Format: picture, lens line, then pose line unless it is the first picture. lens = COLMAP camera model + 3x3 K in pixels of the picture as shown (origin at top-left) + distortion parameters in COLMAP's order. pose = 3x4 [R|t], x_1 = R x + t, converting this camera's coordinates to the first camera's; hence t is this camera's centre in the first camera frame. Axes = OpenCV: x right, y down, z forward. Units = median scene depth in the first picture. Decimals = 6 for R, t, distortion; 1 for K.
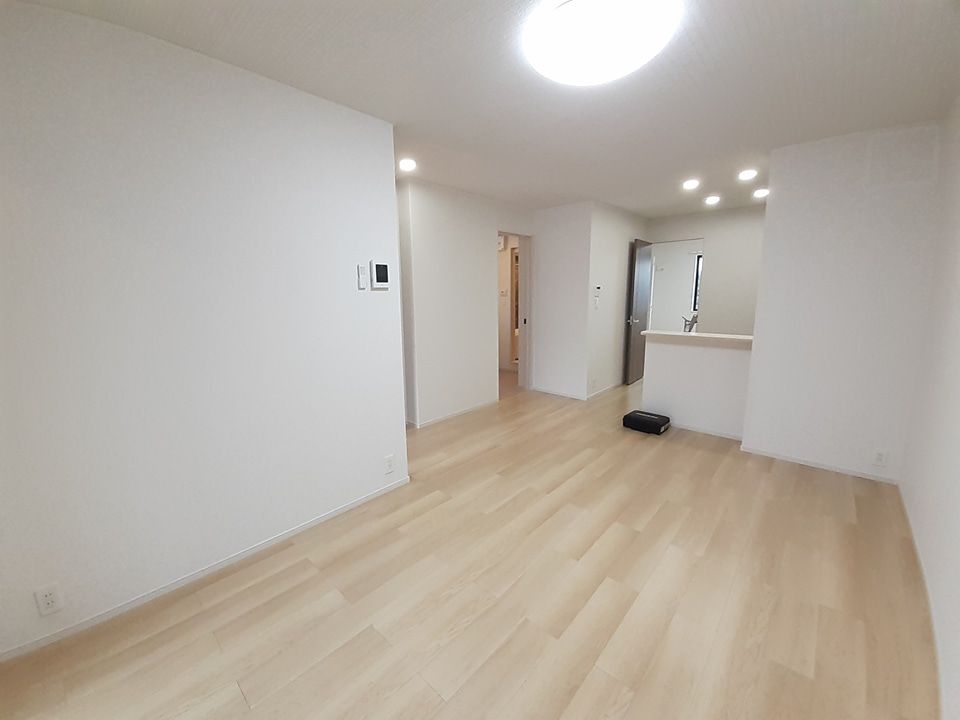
lens RADIAL K [[384.5, 0, 467.6], [0, 384.5, 355.5], [0, 0, 1]] dist [-0.001065, -0.000441]
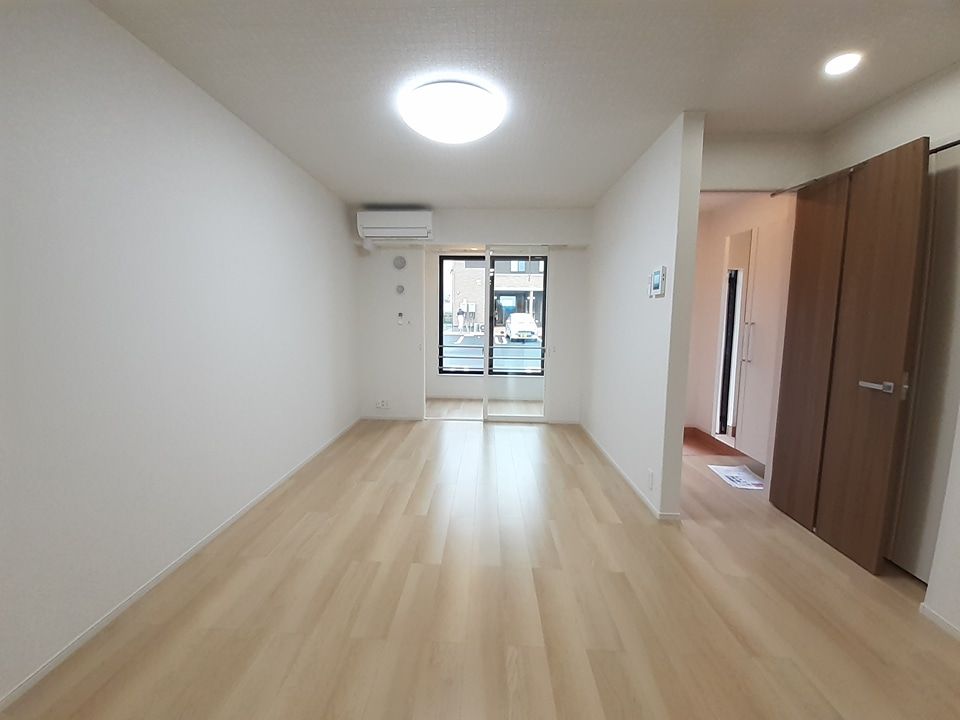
lens RADIAL K [[384.5, 0, 467.6], [0, 384.5, 355.5], [0, 0, 1]] dist [-0.001065, -0.000441]
pose [[-0.766510, 0.070511, -0.638350, 0.821259], [-0.106068, 0.966407, 0.234110, -0.211765], [0.633413, 0.247157, -0.733282, 1.494939]]
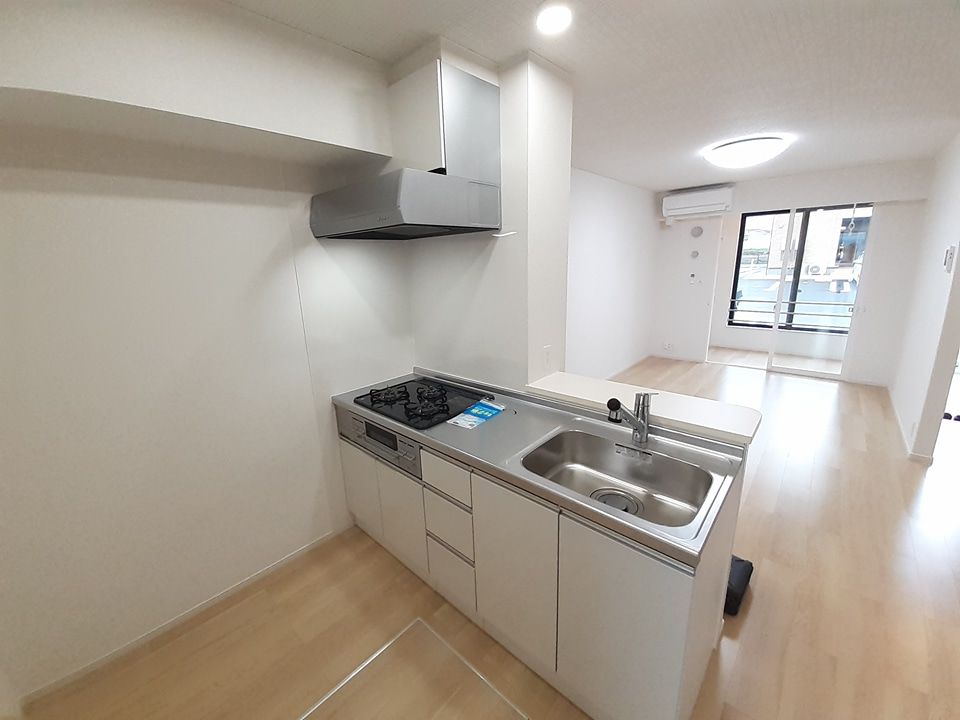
lens RADIAL K [[384.5, 0, 467.6], [0, 384.5, 355.5], [0, 0, 1]] dist [-0.001065, -0.000441]
pose [[-0.998861, 0.046359, 0.011317, 1.207734], [0.047072, 0.918207, 0.393293, -0.460959], [0.007841, 0.393378, -0.919343, 2.162592]]
